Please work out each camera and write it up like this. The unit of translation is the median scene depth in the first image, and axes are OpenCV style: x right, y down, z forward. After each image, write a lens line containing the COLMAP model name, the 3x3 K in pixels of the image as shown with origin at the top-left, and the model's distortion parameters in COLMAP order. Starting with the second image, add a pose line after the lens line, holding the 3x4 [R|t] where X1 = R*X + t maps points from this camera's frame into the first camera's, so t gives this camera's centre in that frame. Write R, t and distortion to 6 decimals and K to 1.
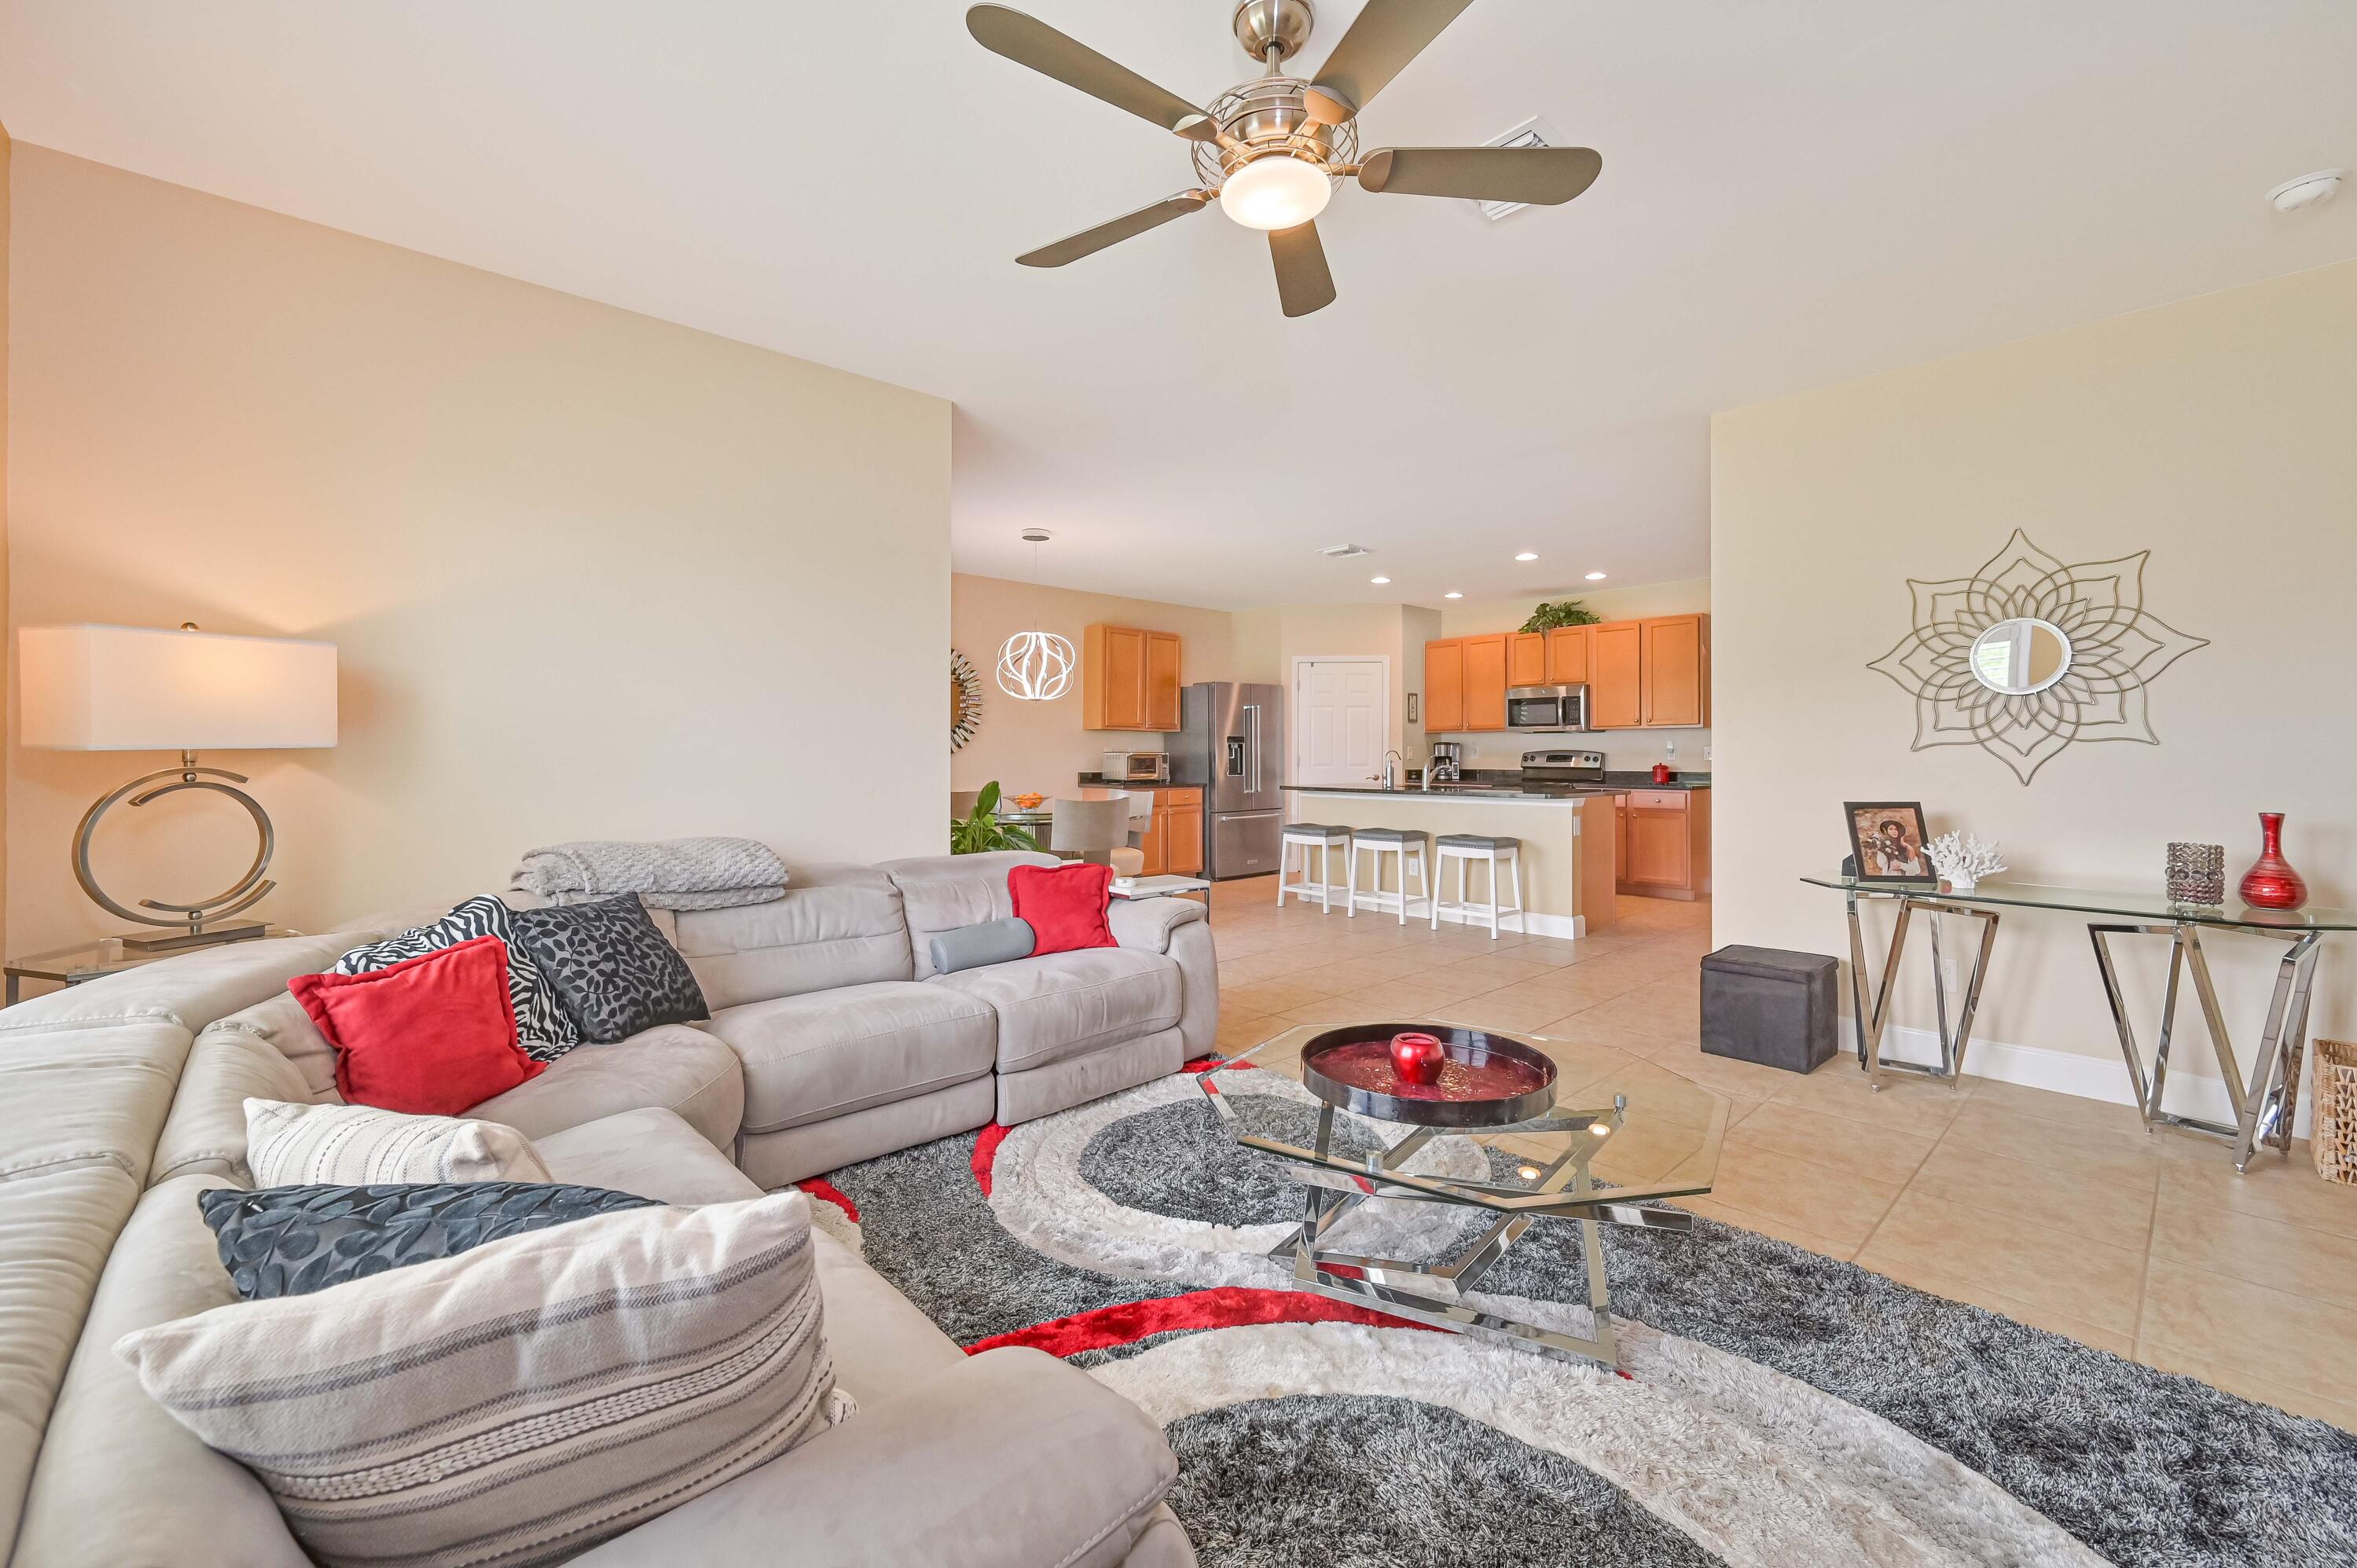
lens RADIAL K [[947.6, 0, 1177.9], [0, 947.6, 753.2], [0, 0, 1]] dist [-0.000176, 0.000034]
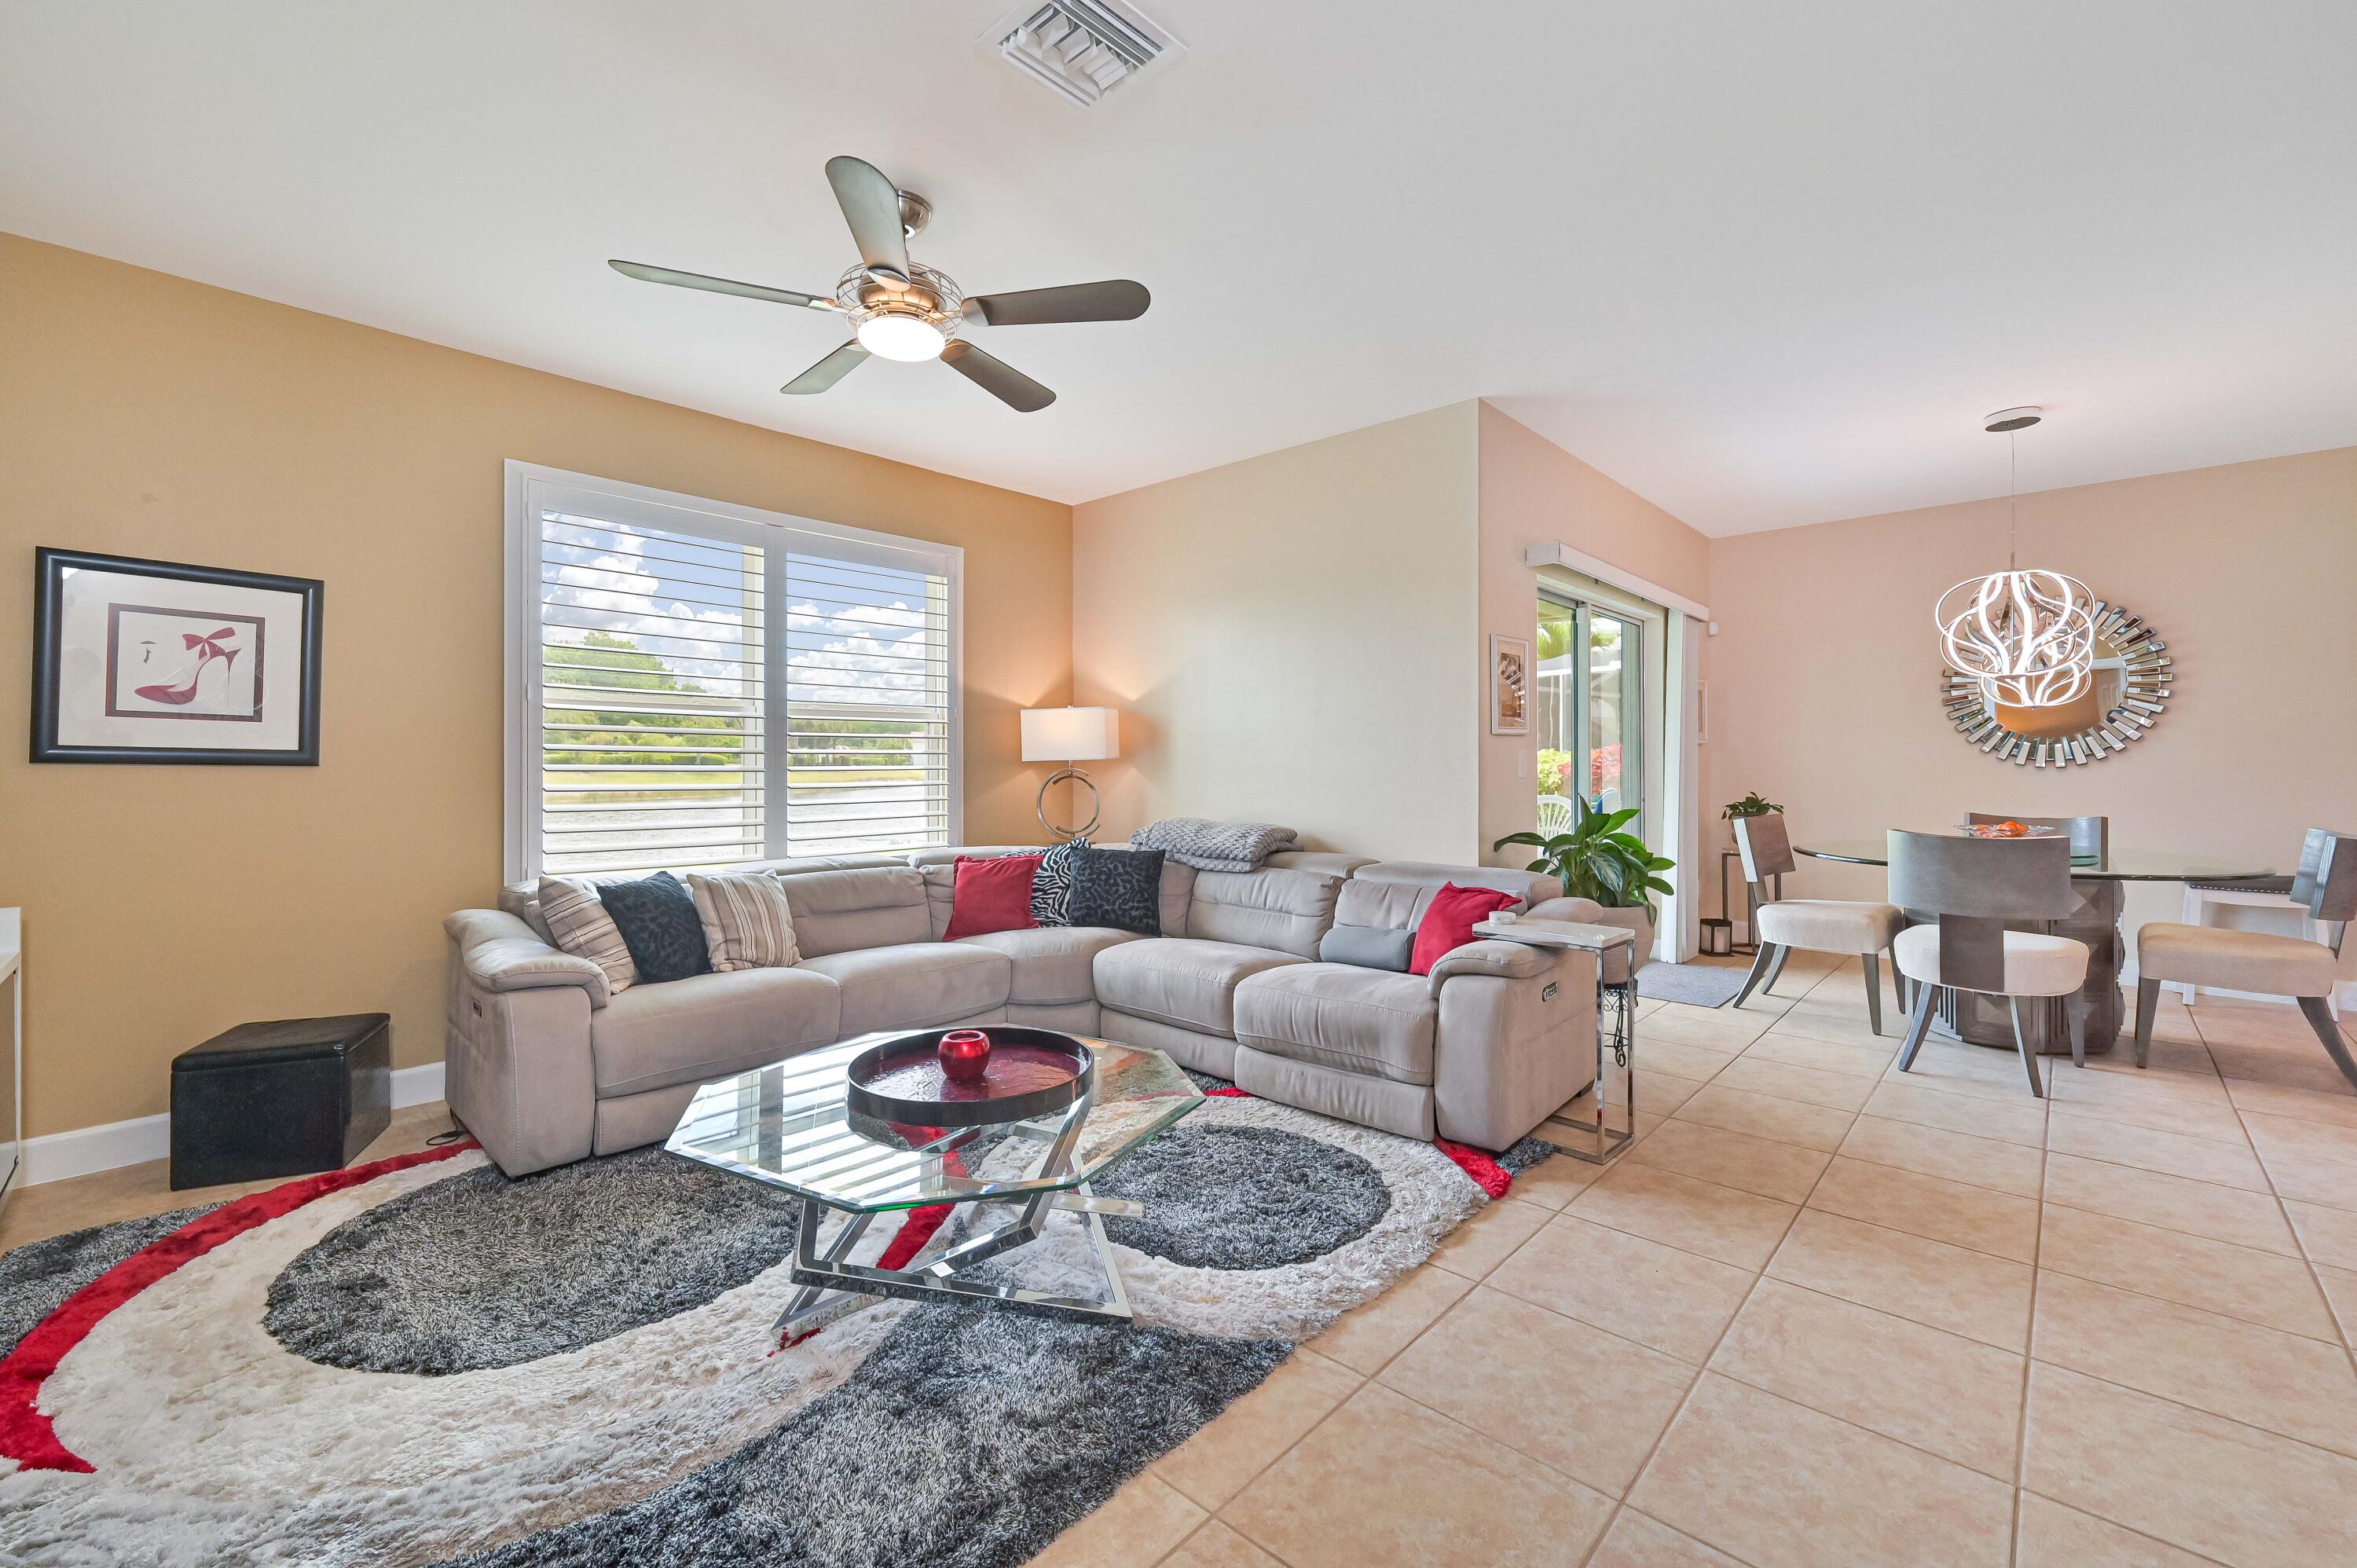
lens RADIAL K [[960.5, 0, 1178.5], [0, 960.5, 784.0], [0, 0, 1]] dist [-0.001895, -0.000148]
pose [[0.091194, 0.024868, -0.995523, 0.325238], [0.002526, 0.999679, 0.025203, -0.000990], [0.995830, -0.004813, 0.091101, 0.281372]]
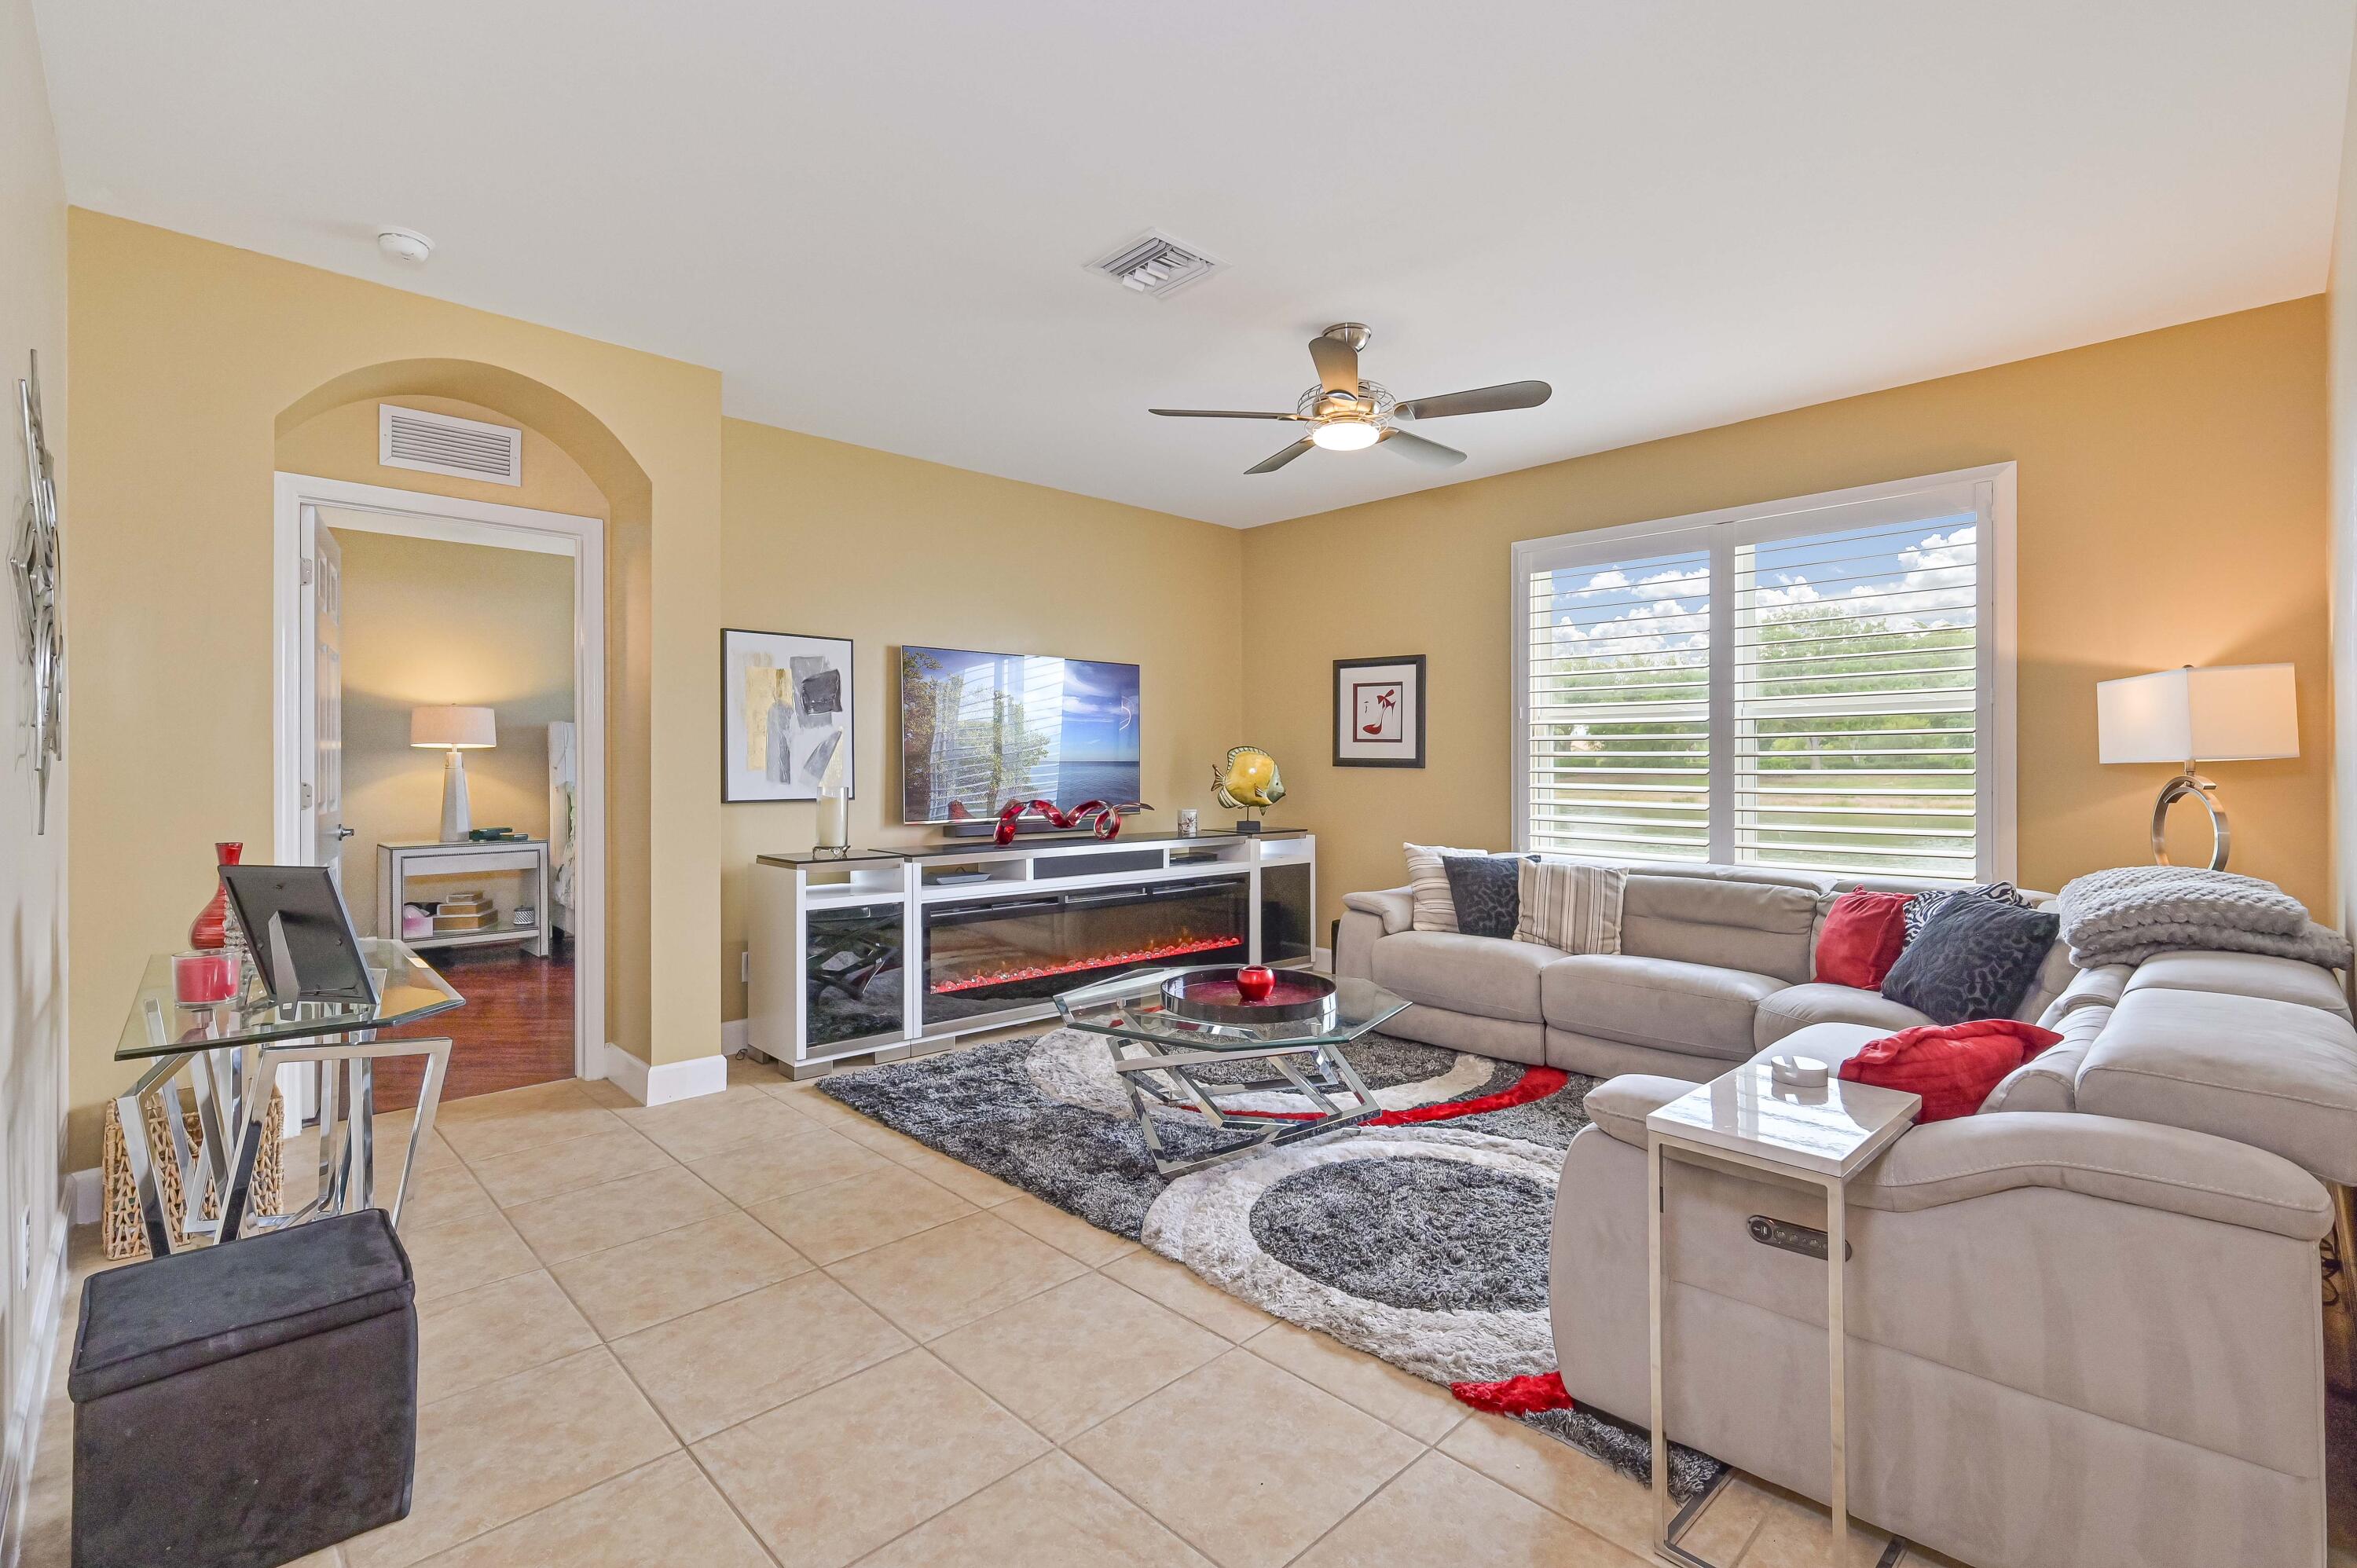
lens RADIAL K [[1045.0, 0, 1194.5], [0, 1045.0, 772.2], [0, 0, 1]] dist [-0.001212, -0.000036]
pose [[-0.998557, 0.006675, -0.053288, 0.107162], [0.006511, 0.999974, 0.003238, -0.000032], [0.053308, 0.002887, -0.998574, 0.628843]]
